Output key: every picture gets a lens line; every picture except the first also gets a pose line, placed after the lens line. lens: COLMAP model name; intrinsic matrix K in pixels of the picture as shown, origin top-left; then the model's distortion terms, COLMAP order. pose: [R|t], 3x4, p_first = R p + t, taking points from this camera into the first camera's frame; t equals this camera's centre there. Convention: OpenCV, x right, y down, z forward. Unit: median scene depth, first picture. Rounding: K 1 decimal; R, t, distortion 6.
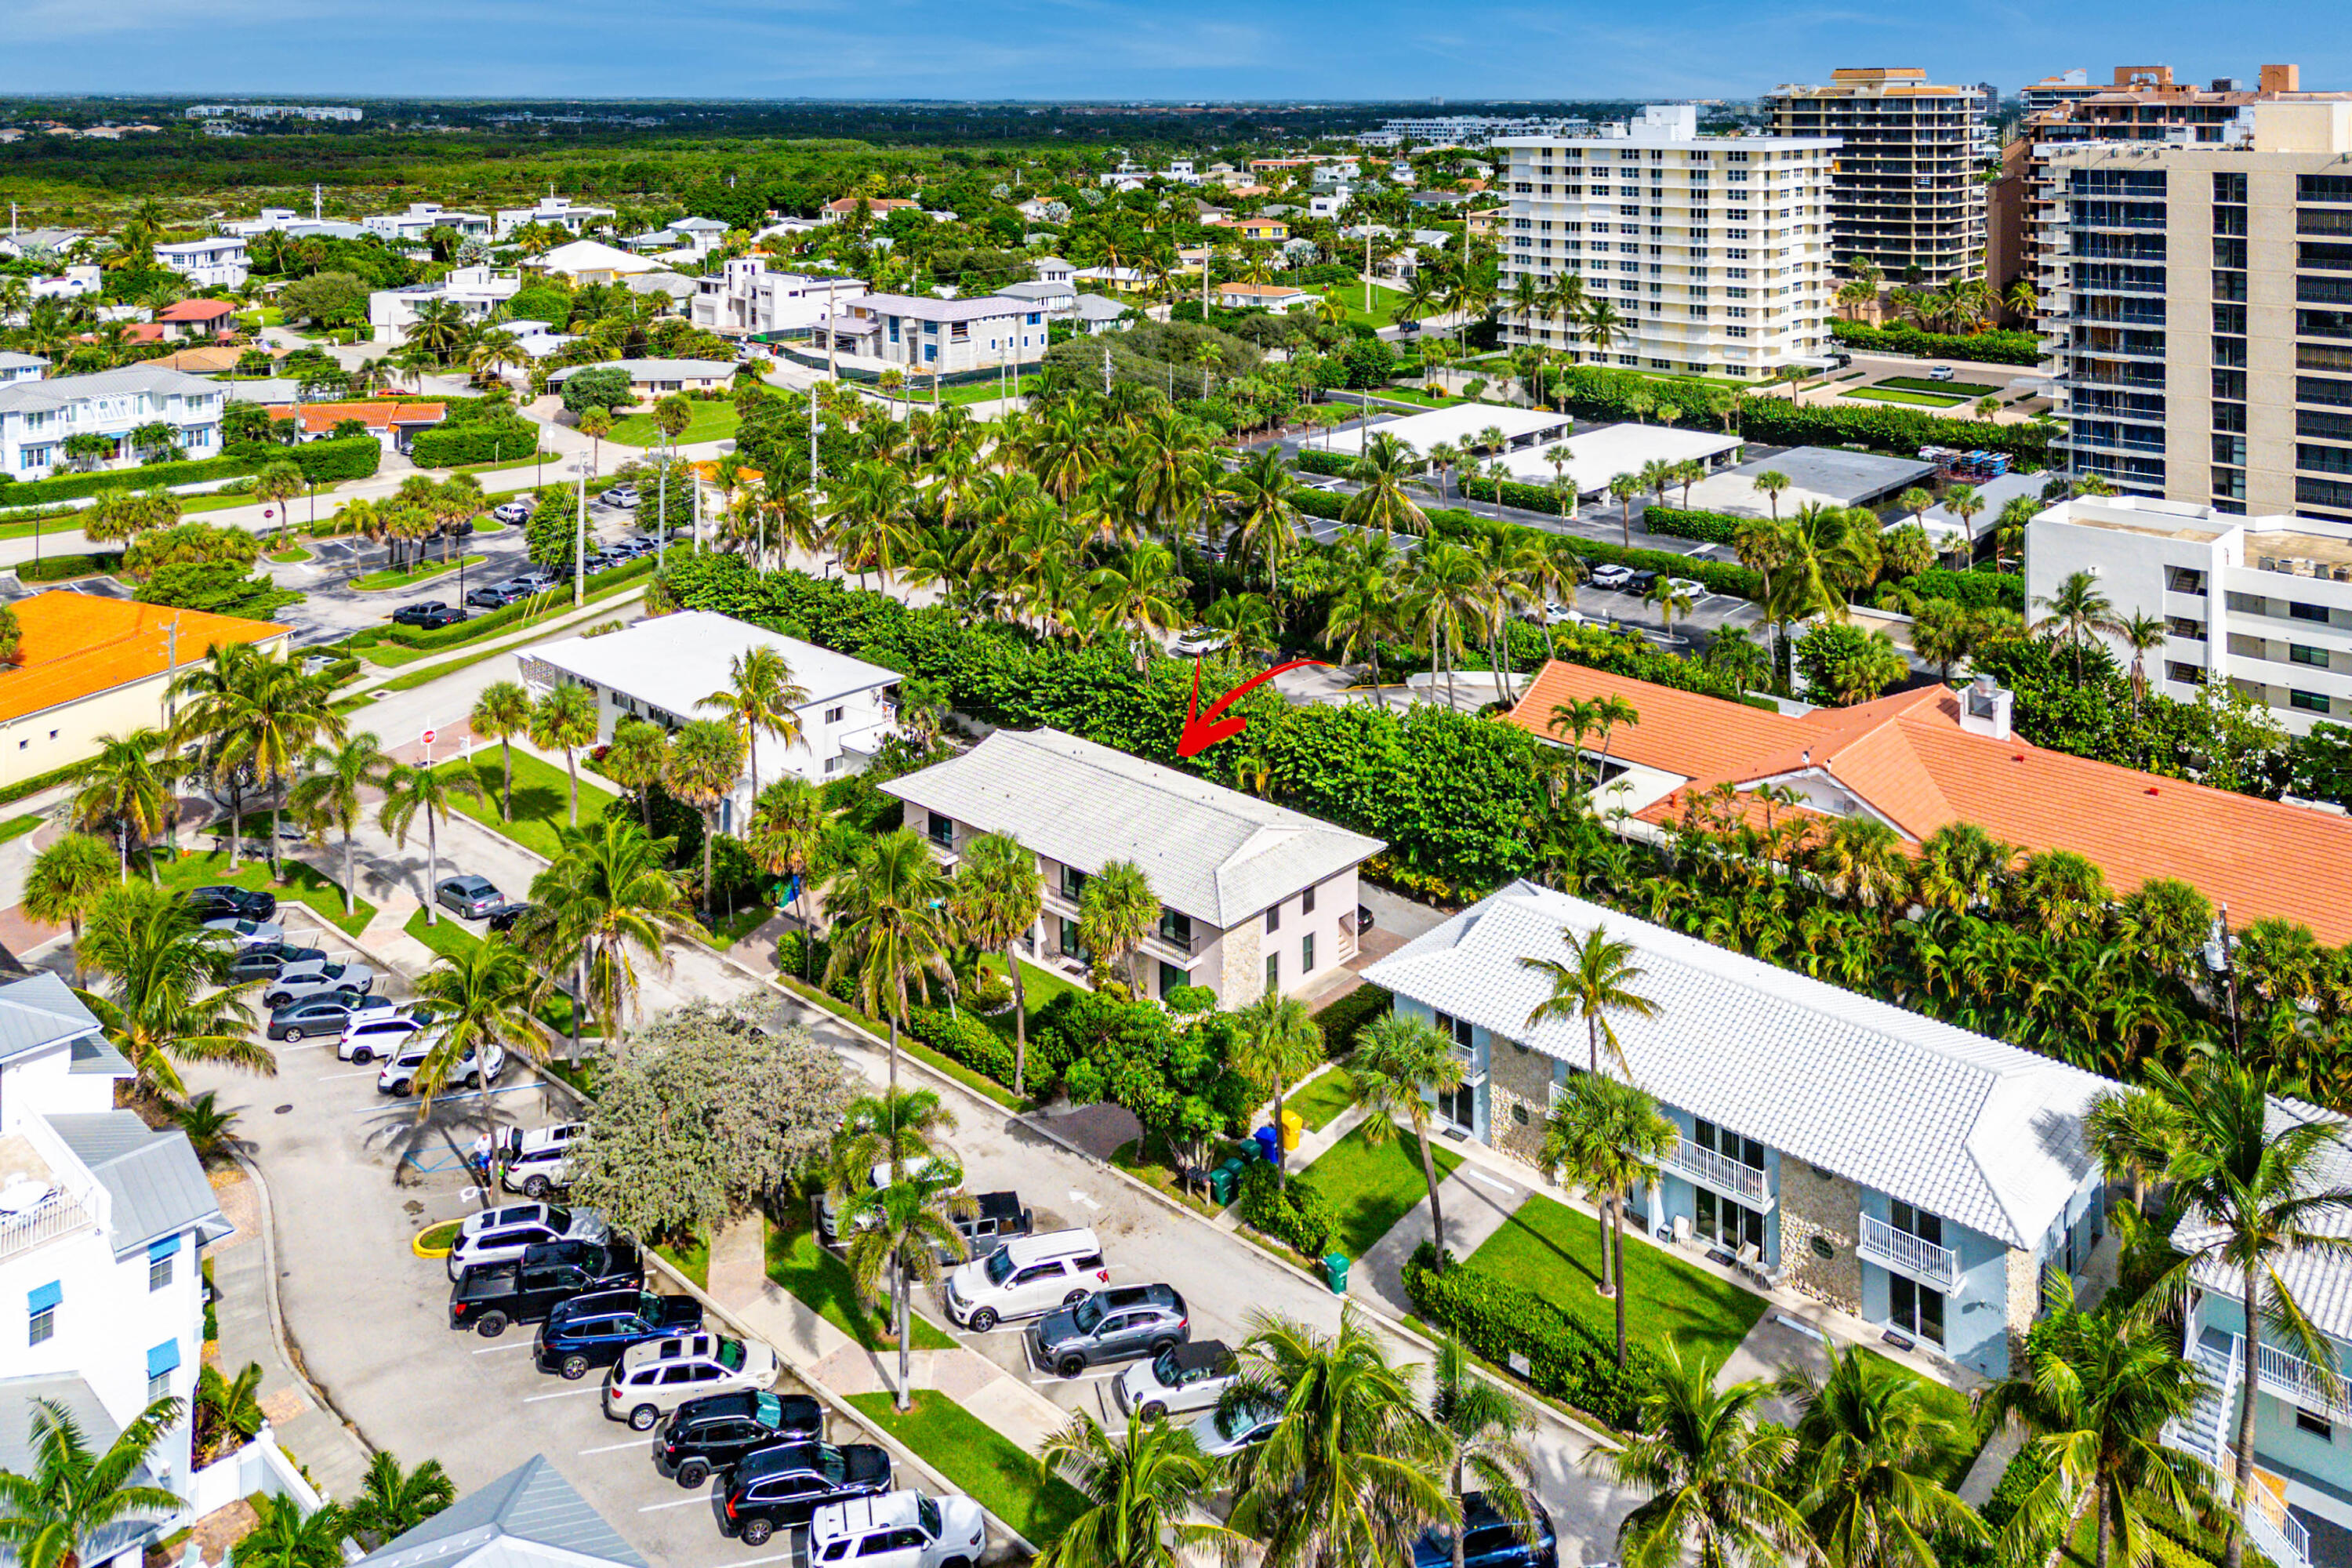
lens RADIAL K [[1690.5, 0, 1215.9], [0, 1690.5, 786.8], [0, 0, 1]] dist [0.080037, -0.050191]
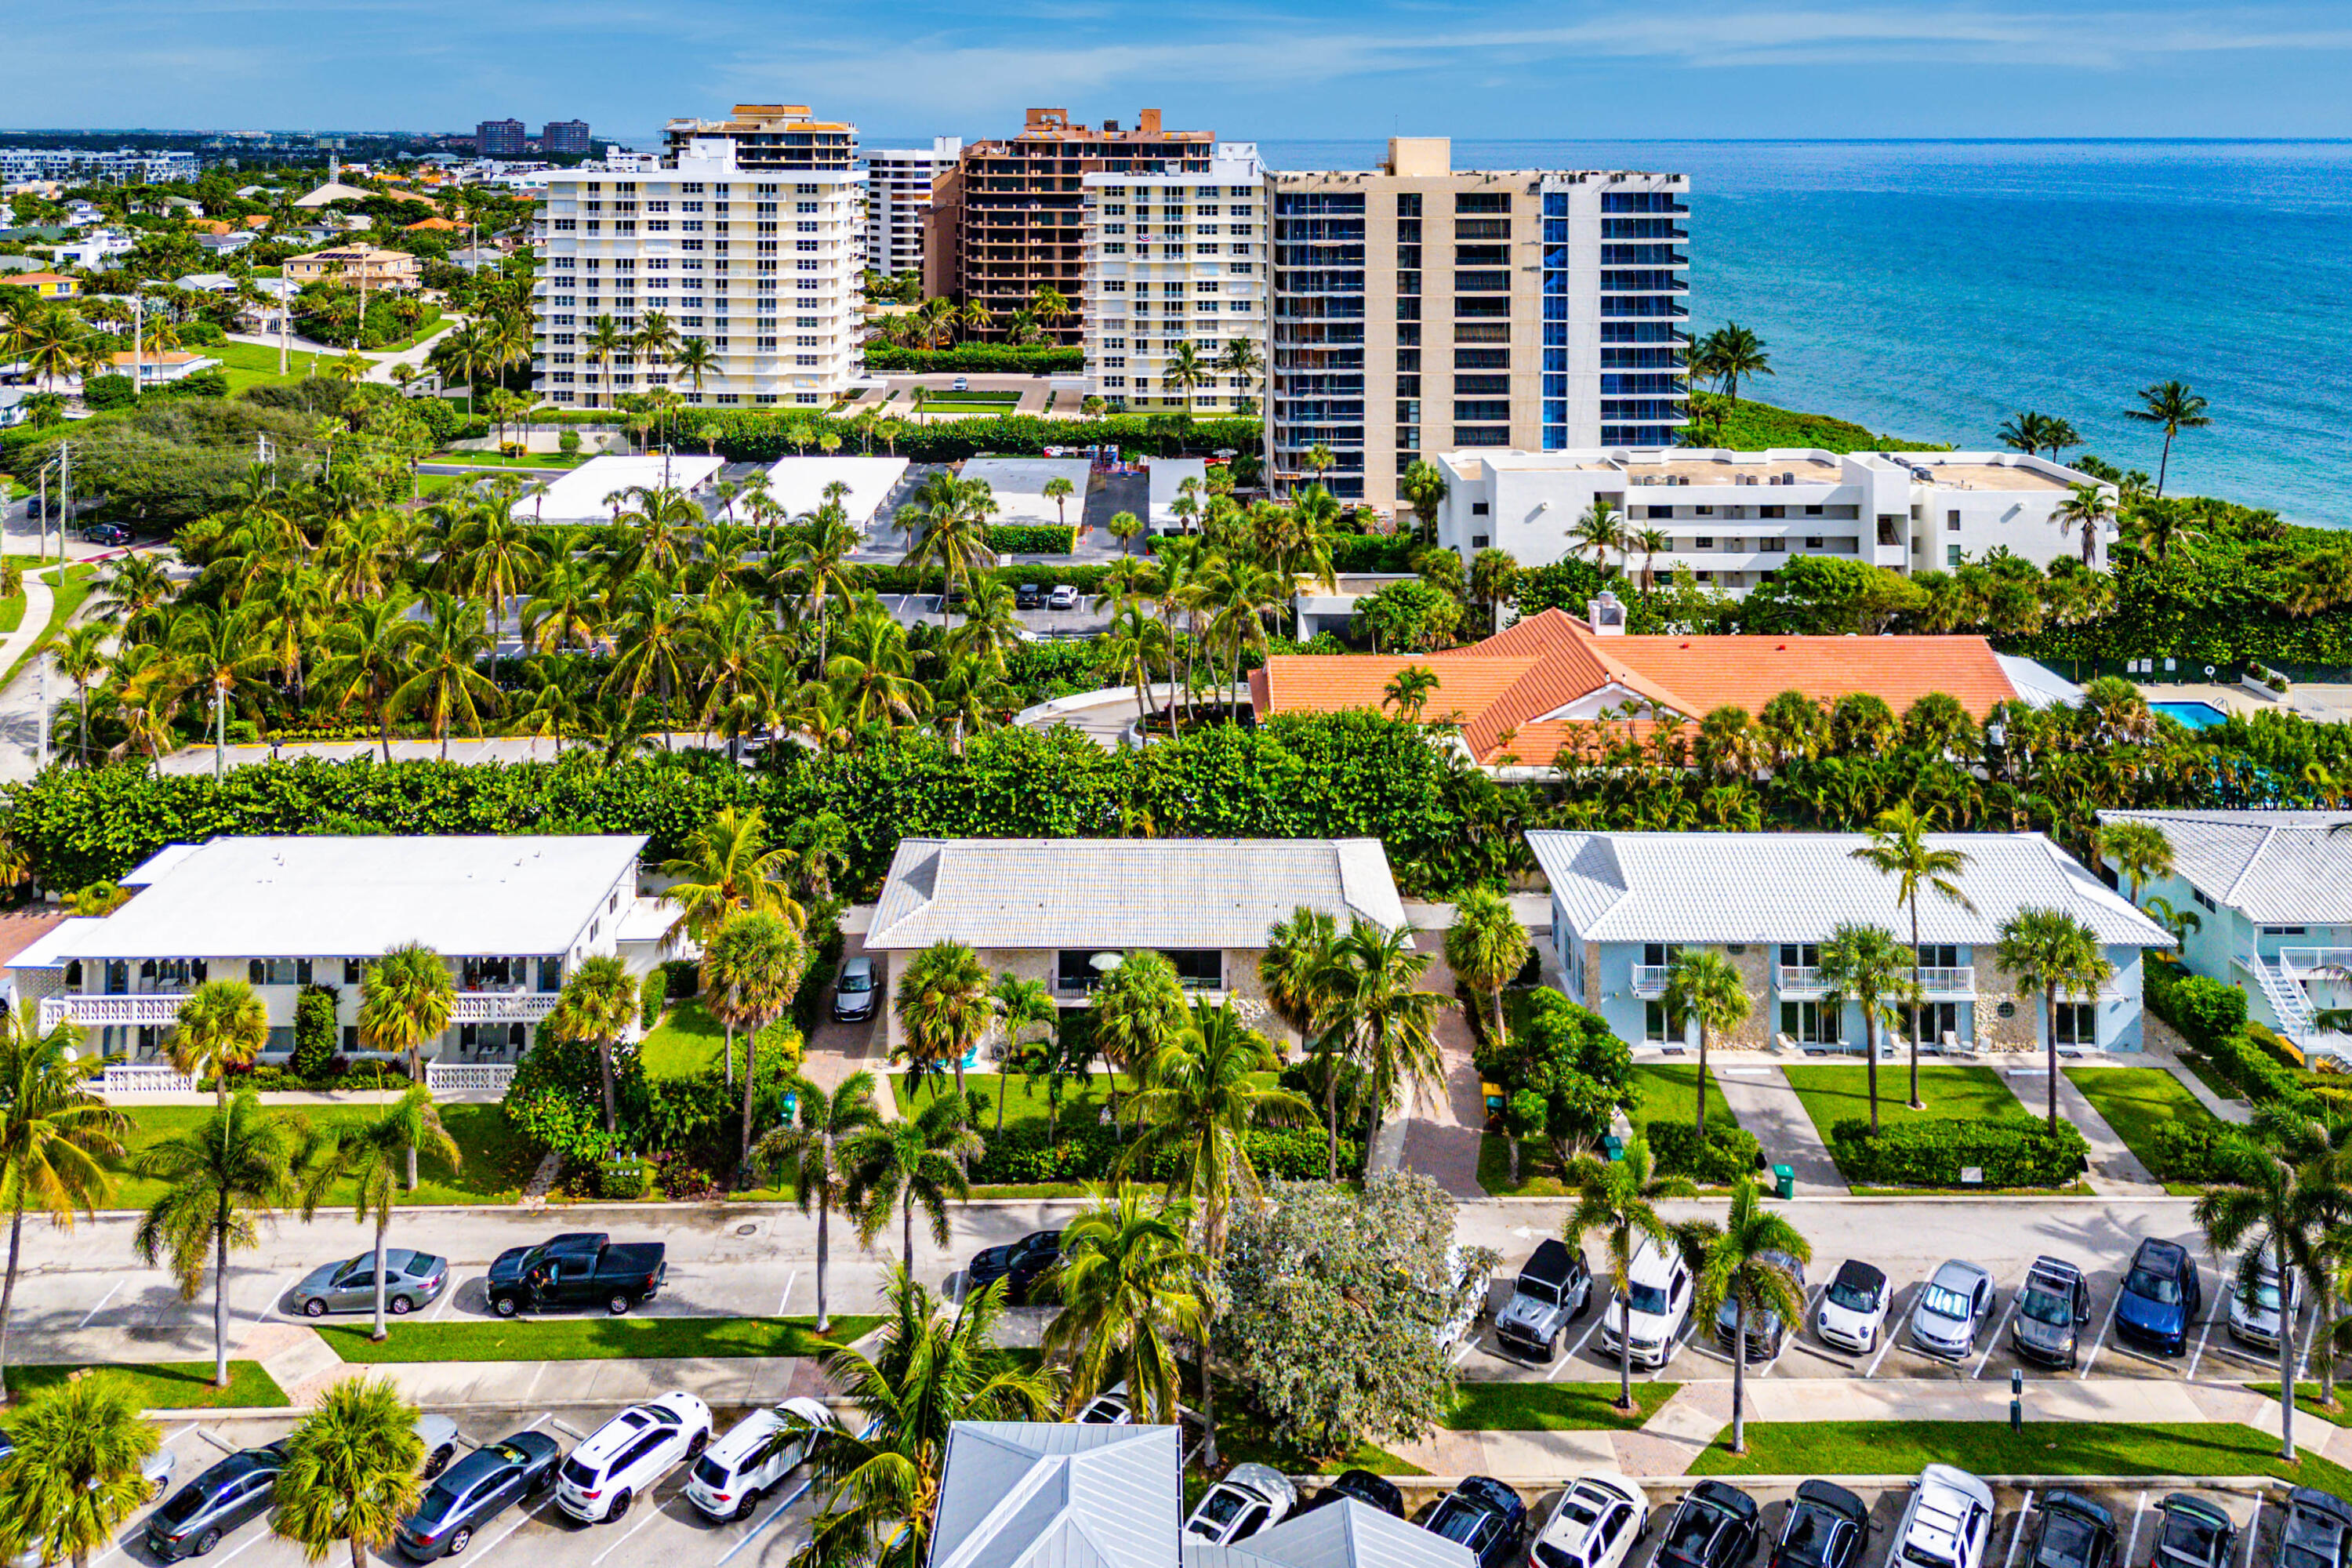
lens RADIAL K [[1690.5, 0, 1215.9], [0, 1690.5, 786.8], [0, 0, 1]] dist [0.080037, -0.050191]
pose [[0.742477, -0.247238, 0.622576, -0.222950], [0.257689, 0.963295, 0.075228, -0.037425], [-0.618324, 0.104576, 0.778935, 0.091096]]
